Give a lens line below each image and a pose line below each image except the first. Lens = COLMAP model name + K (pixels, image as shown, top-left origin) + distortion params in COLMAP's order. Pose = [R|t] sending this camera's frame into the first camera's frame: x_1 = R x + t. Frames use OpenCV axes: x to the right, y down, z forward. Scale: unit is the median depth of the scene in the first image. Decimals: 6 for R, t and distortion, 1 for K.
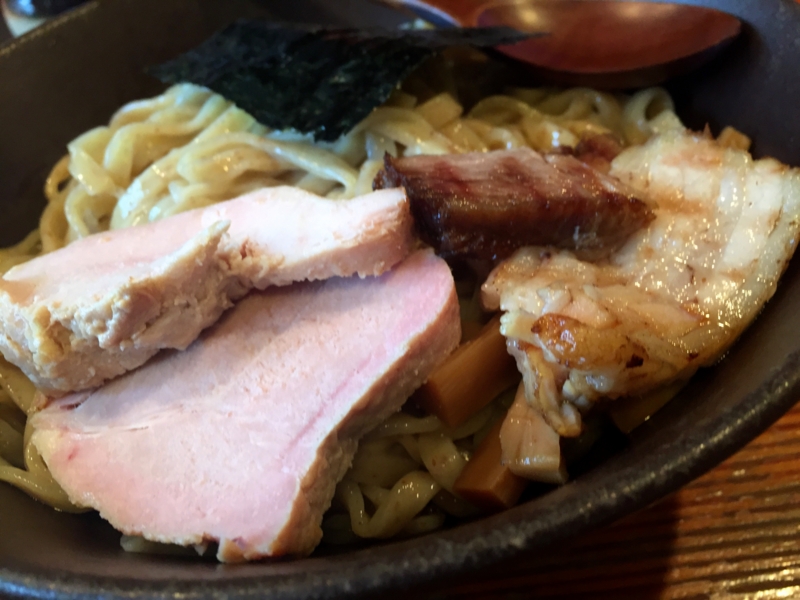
lens RADIAL K [[696.4, 0, 400.0], [0, 696.4, 300.0], [0, 0, 1]] dist [0.068067, -0.140889]
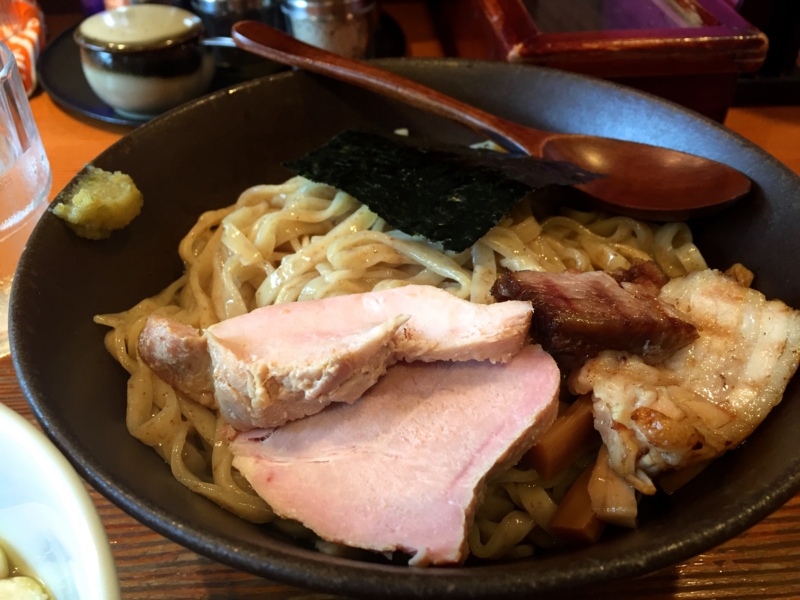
lens RADIAL K [[688.4, 0, 400.0], [0, 688.4, 300.0], [0, 0, 1]] dist [0.073910, -0.142362]
pose [[0.992318, 0.098195, 0.075255, -0.346279], [-0.093829, 0.993808, -0.059511, -0.057125], [-0.080633, 0.051993, 0.995387, -0.330529]]
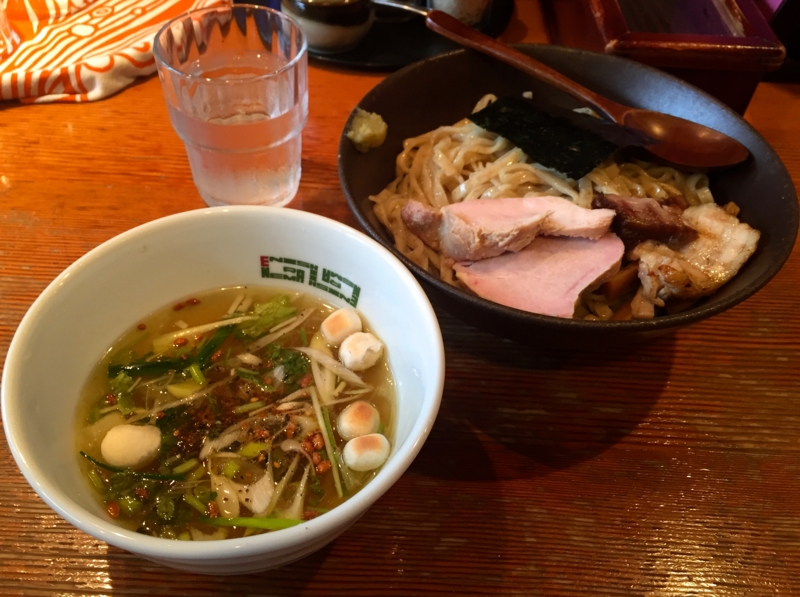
lens RADIAL K [[688.4, 0, 400.0], [0, 688.4, 298.5], [0, 0, 1]] dist [0.073910, -0.142362]
pose [[0.980190, 0.189487, 0.057640, -0.879914], [-0.193120, 0.978965, 0.065812, 0.156643], [-0.043957, -0.075639, 0.996166, -1.628848]]
